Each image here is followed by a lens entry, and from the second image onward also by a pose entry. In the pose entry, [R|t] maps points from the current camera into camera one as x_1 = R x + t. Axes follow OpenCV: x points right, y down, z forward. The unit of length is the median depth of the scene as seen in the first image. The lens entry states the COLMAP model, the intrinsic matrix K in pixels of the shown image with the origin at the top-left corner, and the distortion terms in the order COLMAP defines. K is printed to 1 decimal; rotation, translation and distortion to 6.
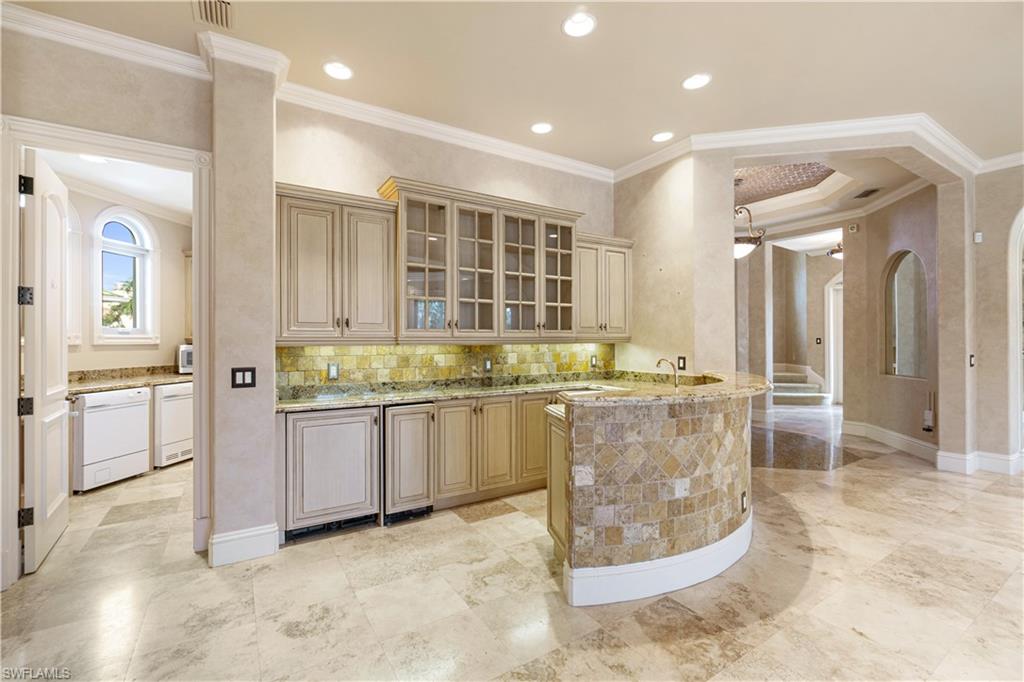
lens RADIAL K [[435.6, 0, 512.0], [0, 435.6, 341.0], [0, 0, 1]] dist [0.000587, 0.000107]
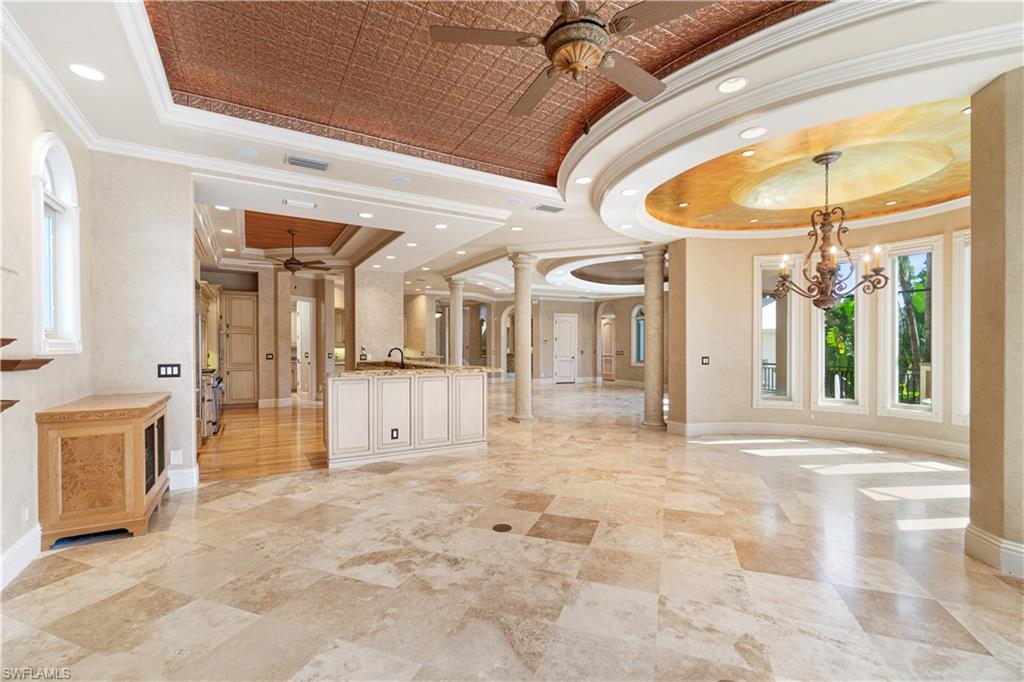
lens RADIAL K [[444.7, 0, 507.2], [0, 444.7, 348.0], [0, 0, 1]] dist [0.000524, 0.000214]
pose [[0.801534, 0.003721, 0.597937, -1.210369], [-0.006593, 0.999975, 0.002615, -0.006749], [-0.597913, -0.006038, 0.801539, -2.295719]]
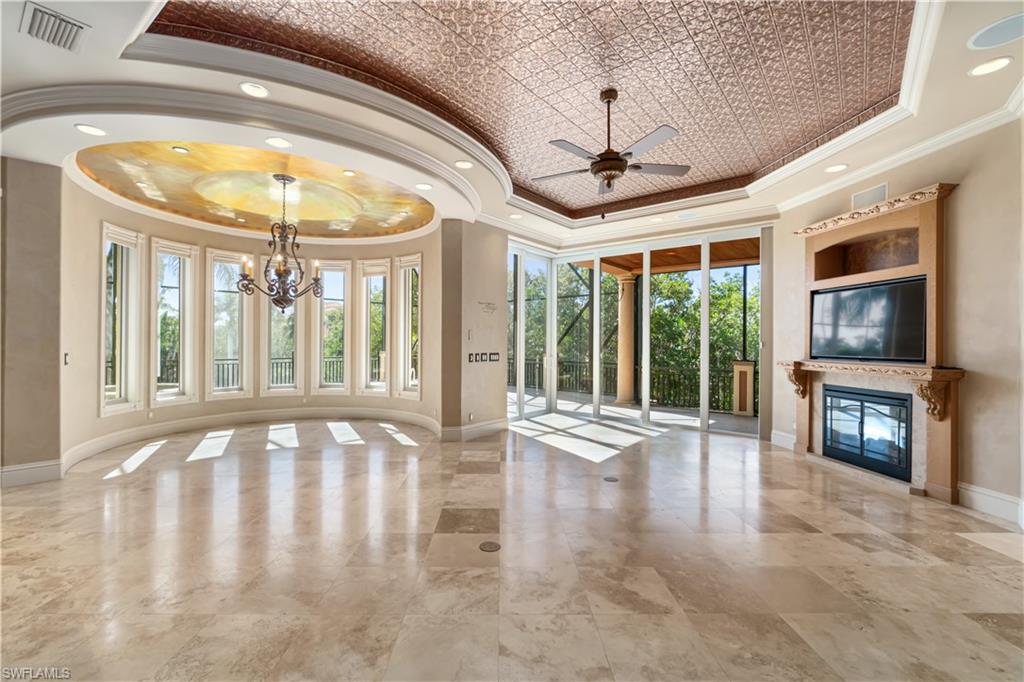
lens RADIAL K [[439.4, 0, 500.0], [0, 439.4, 342.7], [0, 0, 1]] dist [0.001672, 0.000292]
pose [[-0.841427, -0.001465, 0.540369, -1.124980], [-0.003554, 0.999990, -0.002823, -0.003076], [-0.540359, -0.004296, -0.841424, -1.005224]]
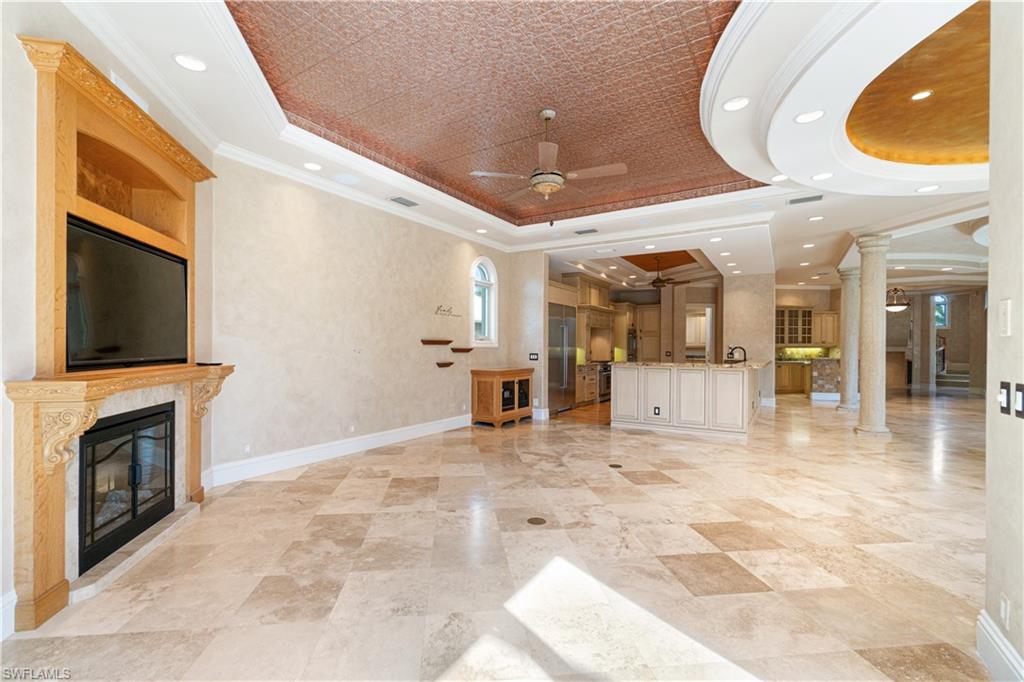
lens RADIAL K [[444.7, 0, 507.2], [0, 444.7, 348.0], [0, 0, 1]] dist [0.000524, 0.000214]
pose [[0.901102, 0.010166, -0.433489, -0.451634], [-0.007757, 0.999943, 0.007325, 0.000189], [0.433538, -0.003237, 0.901129, -2.864030]]
